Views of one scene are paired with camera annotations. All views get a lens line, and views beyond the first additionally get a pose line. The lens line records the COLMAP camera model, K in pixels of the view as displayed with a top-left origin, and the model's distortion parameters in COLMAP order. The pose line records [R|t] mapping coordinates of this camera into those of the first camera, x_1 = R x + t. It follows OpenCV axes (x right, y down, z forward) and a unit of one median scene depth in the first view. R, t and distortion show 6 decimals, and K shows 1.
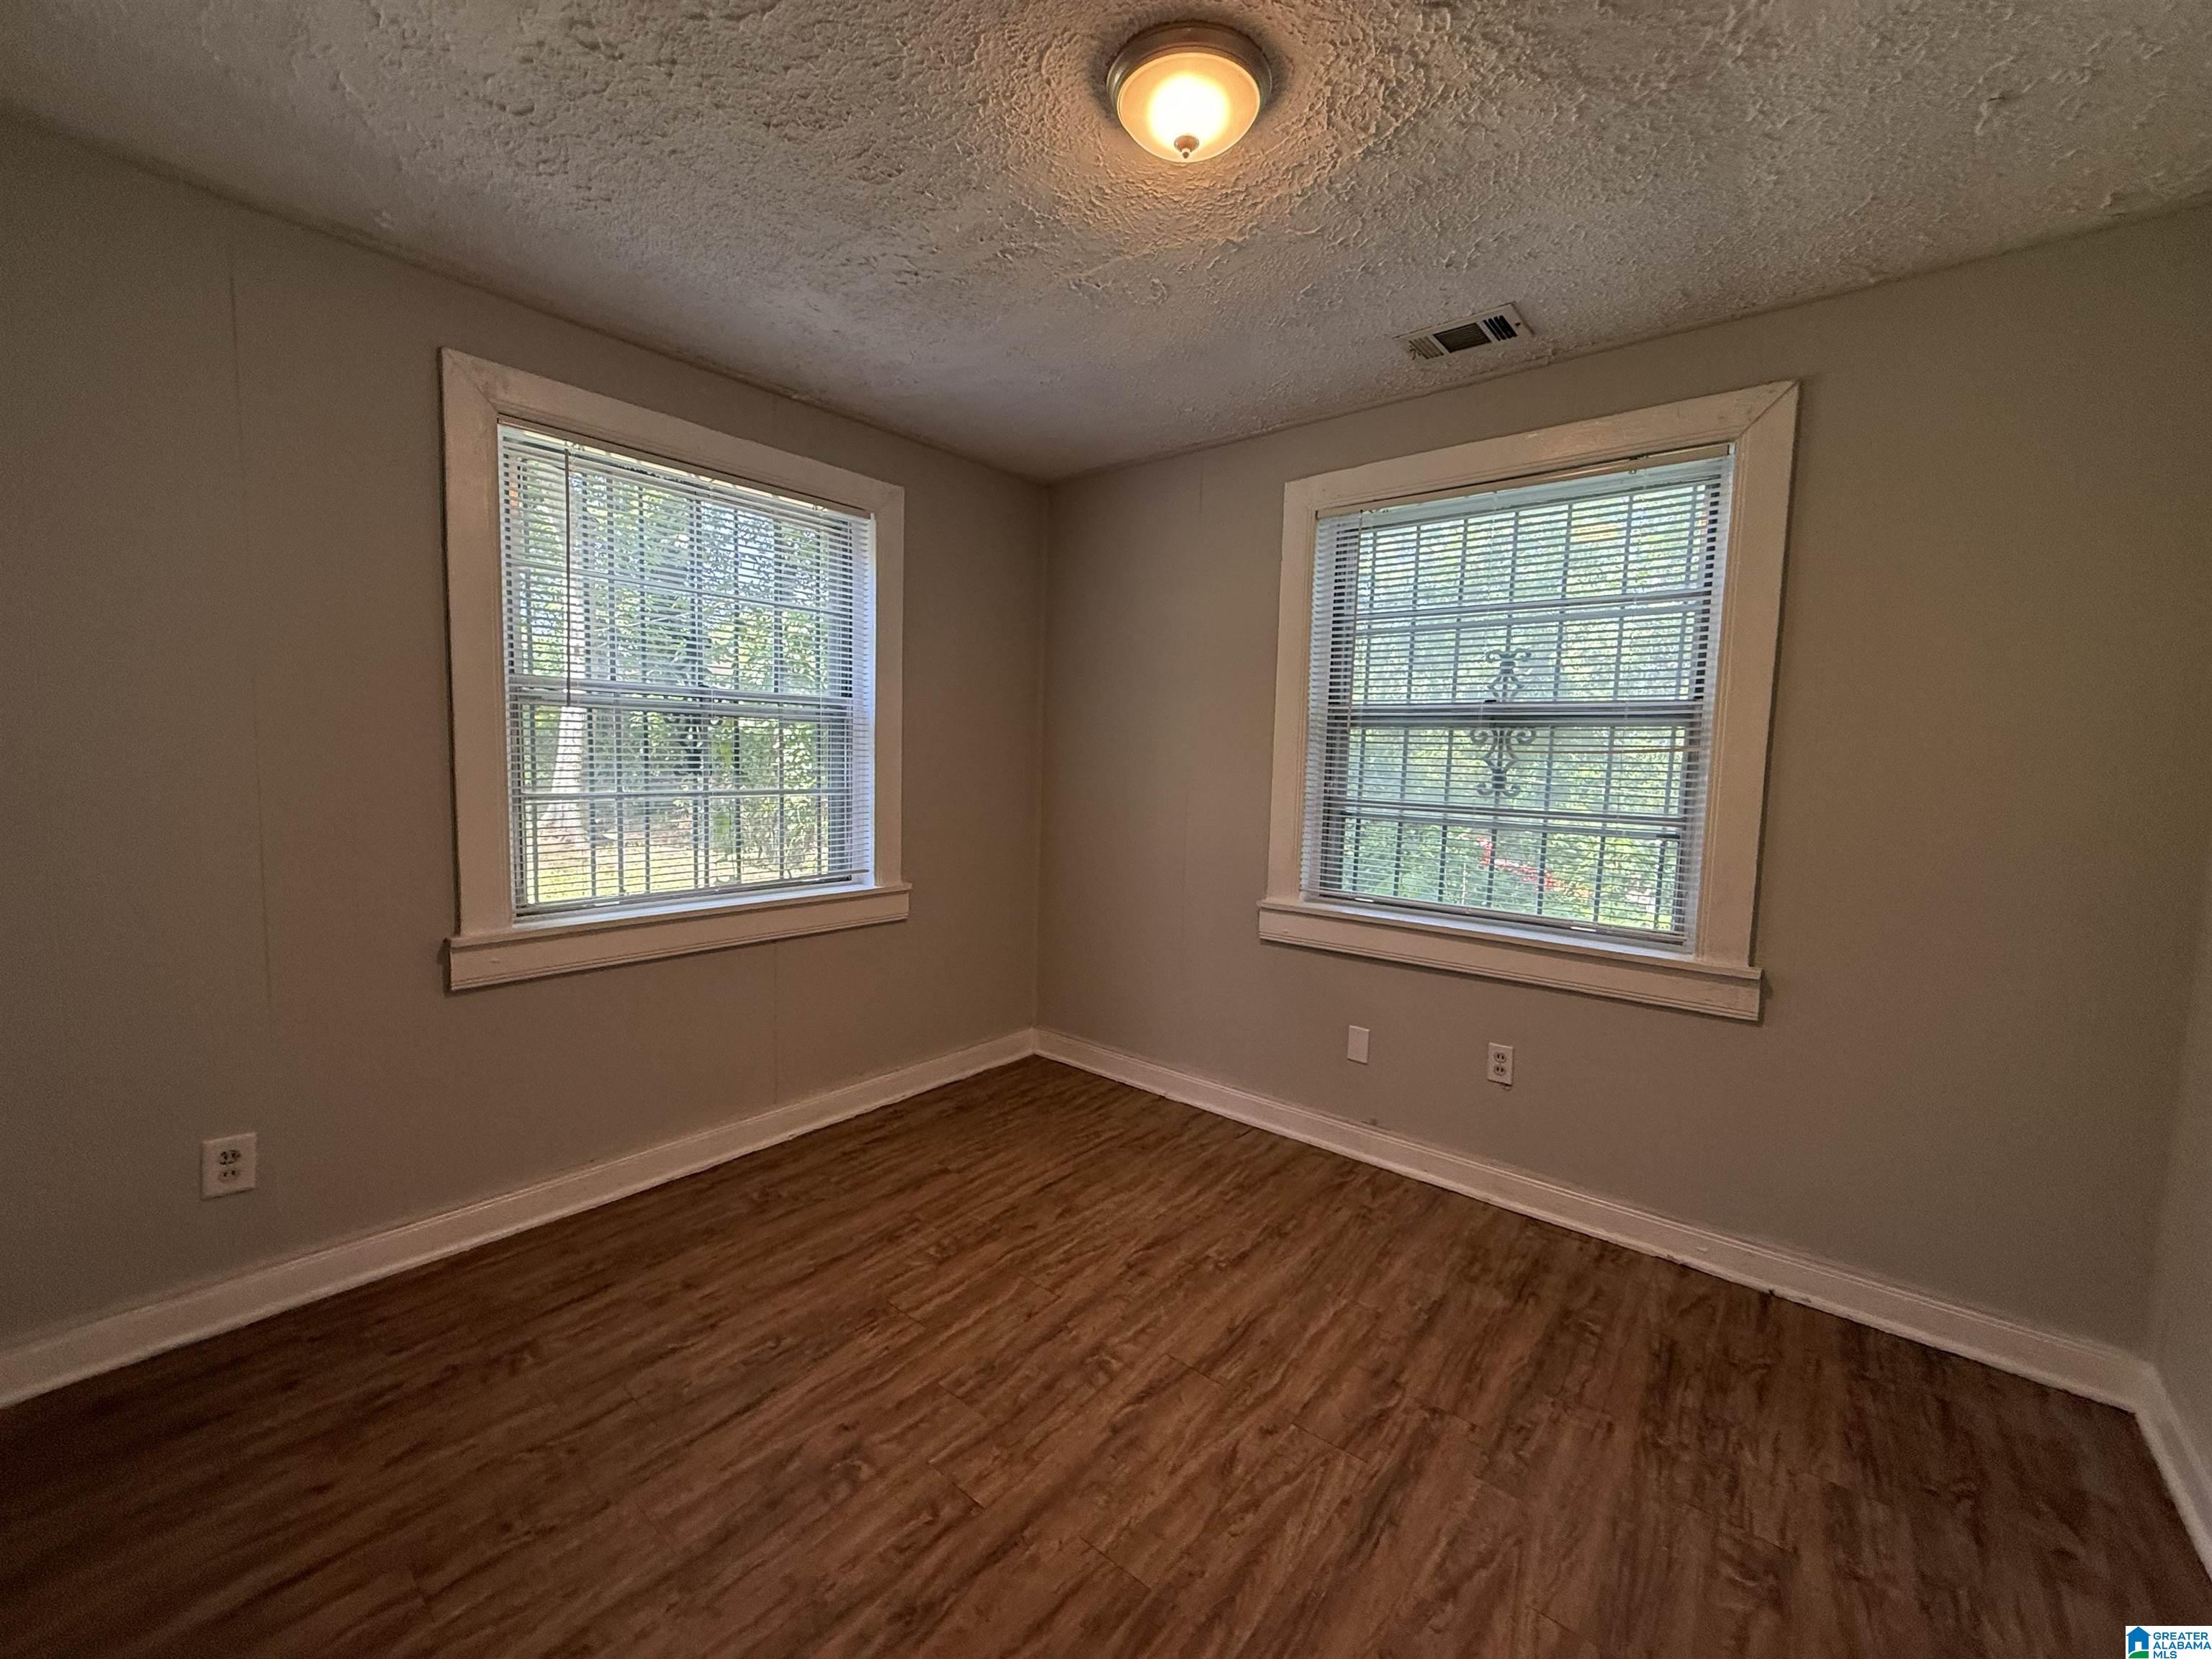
lens RADIAL K [[880.7, 0, 1100.7], [0, 880.7, 830.9], [0, 0, 1]] dist [-0.000091, 0.000074]
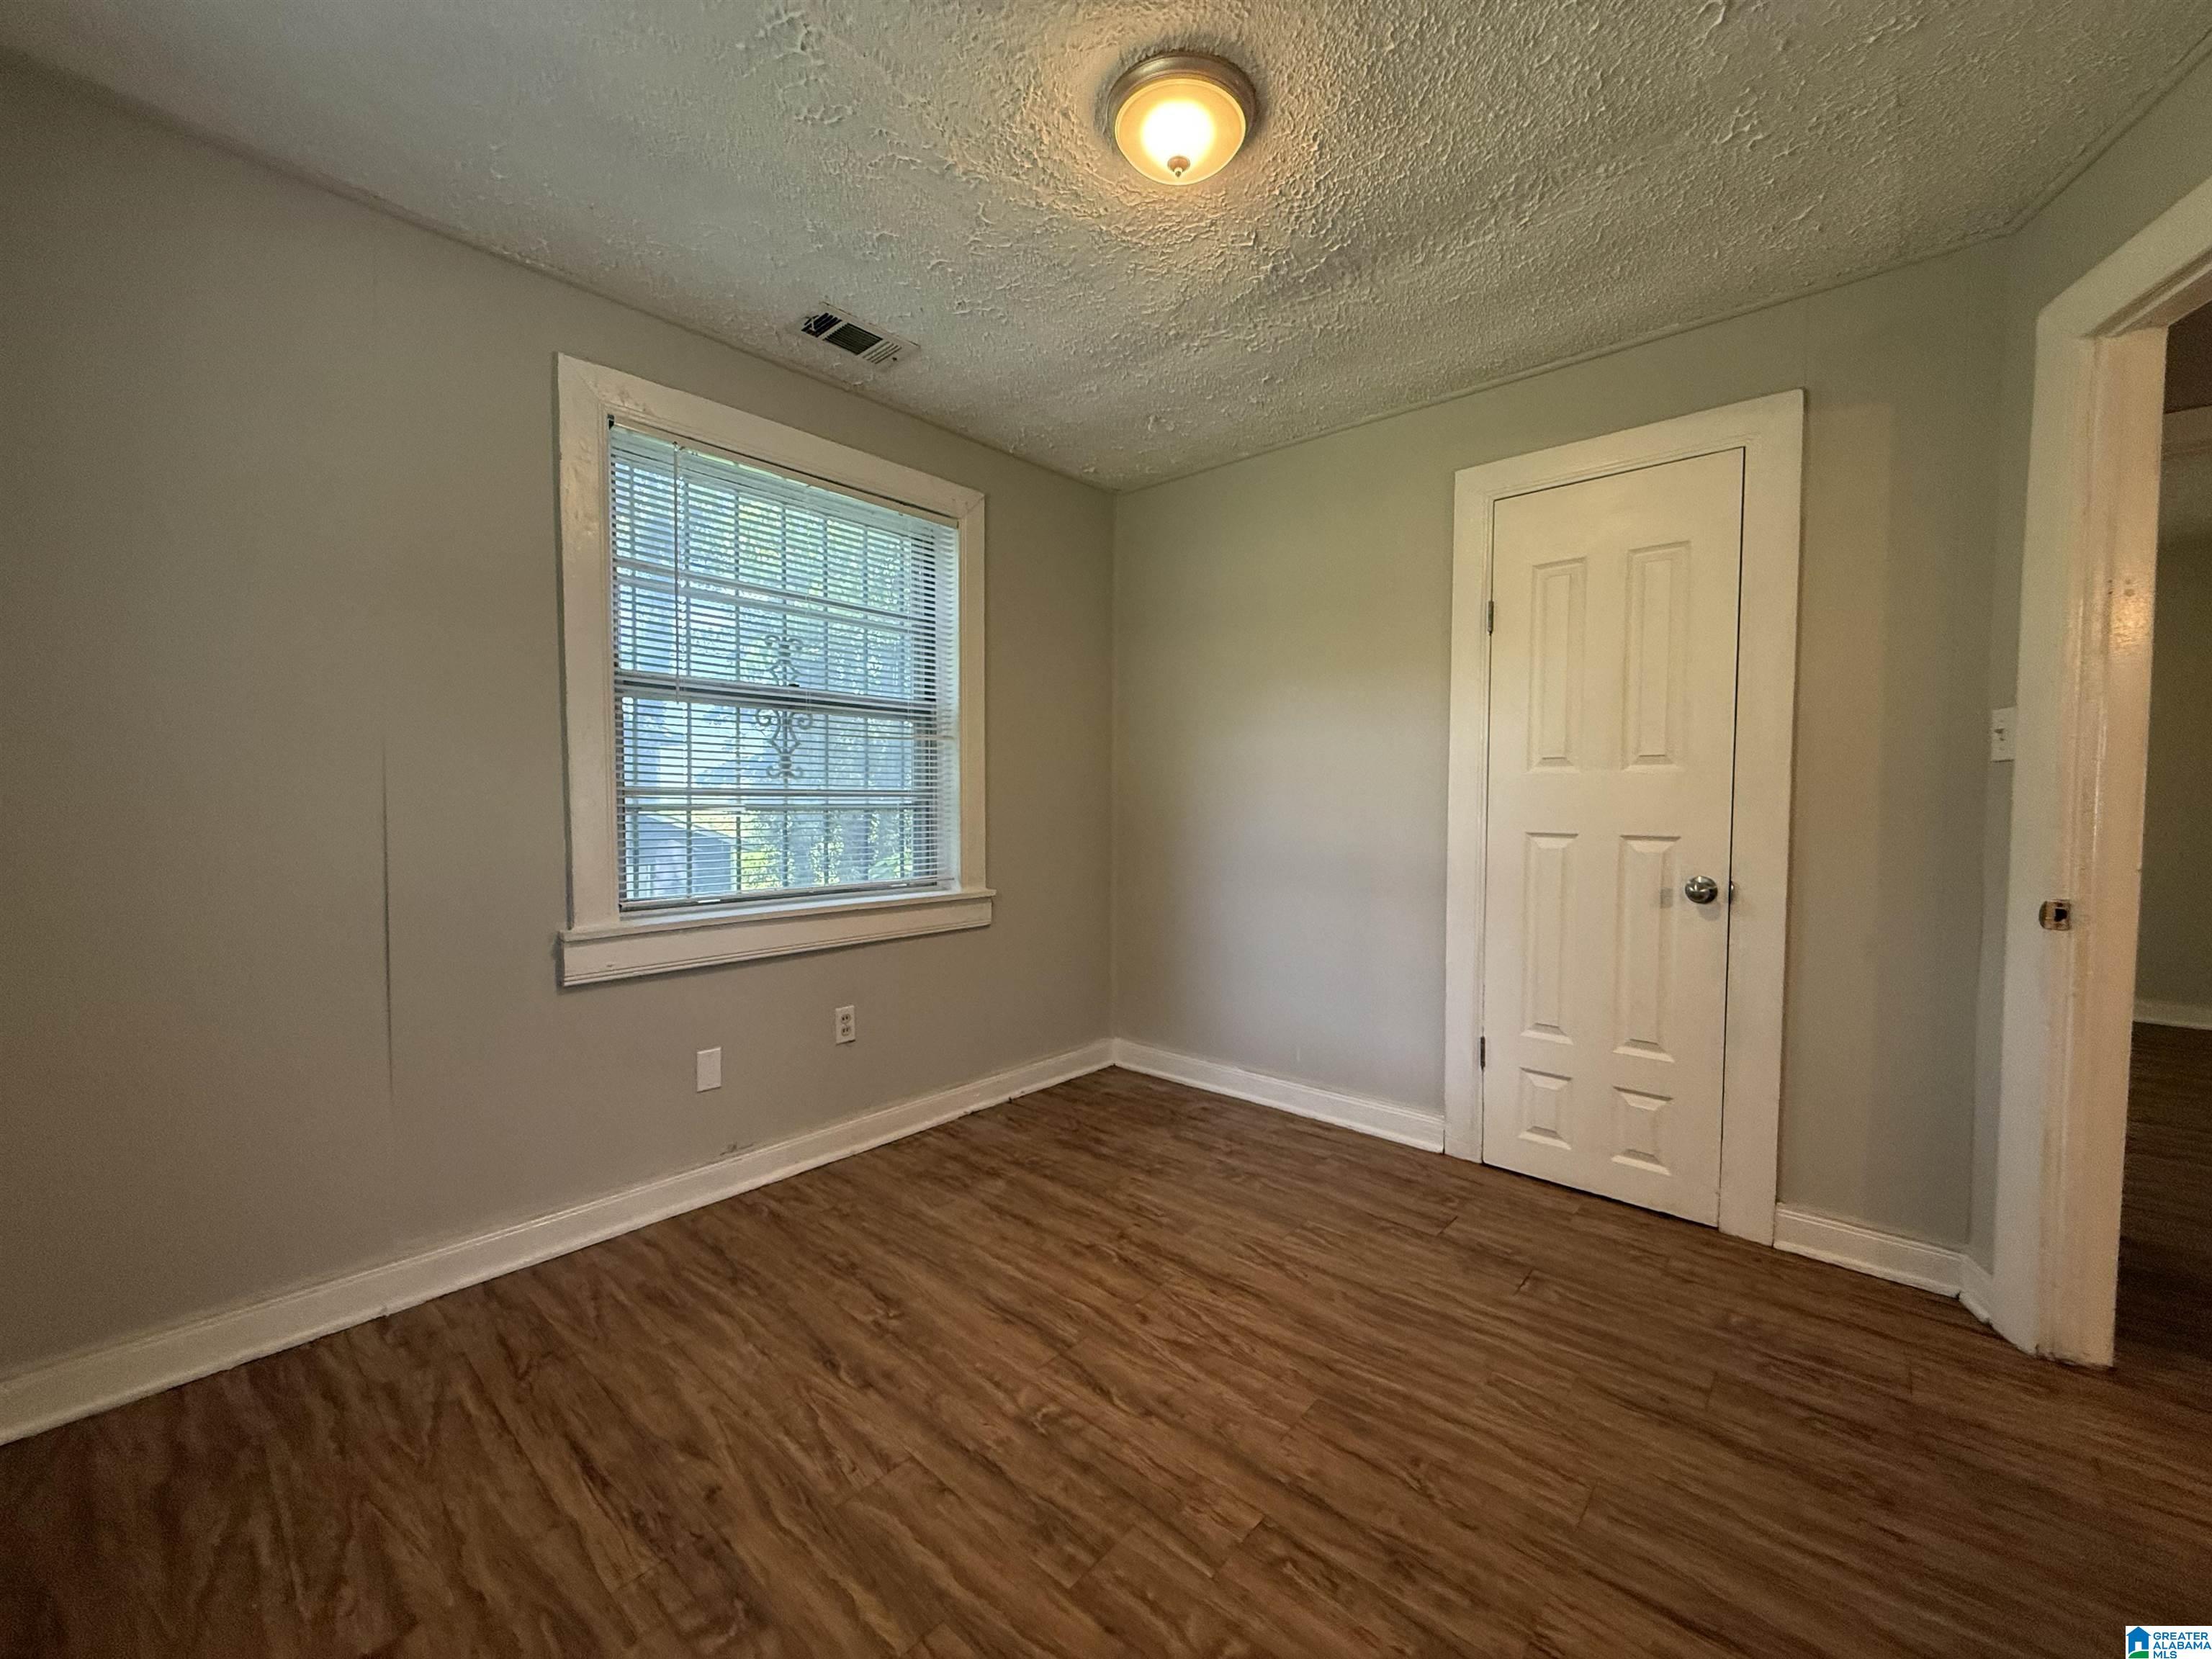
lens RADIAL K [[880.7, 0, 1100.7], [0, 880.7, 830.9], [0, 0, 1]] dist [-0.000091, 0.000074]
pose [[0.033386, -0.069457, 0.997026, -0.788794], [0.075151, 0.994933, 0.066794, -0.027074], [-0.996613, 0.072698, 0.038437, 0.835334]]
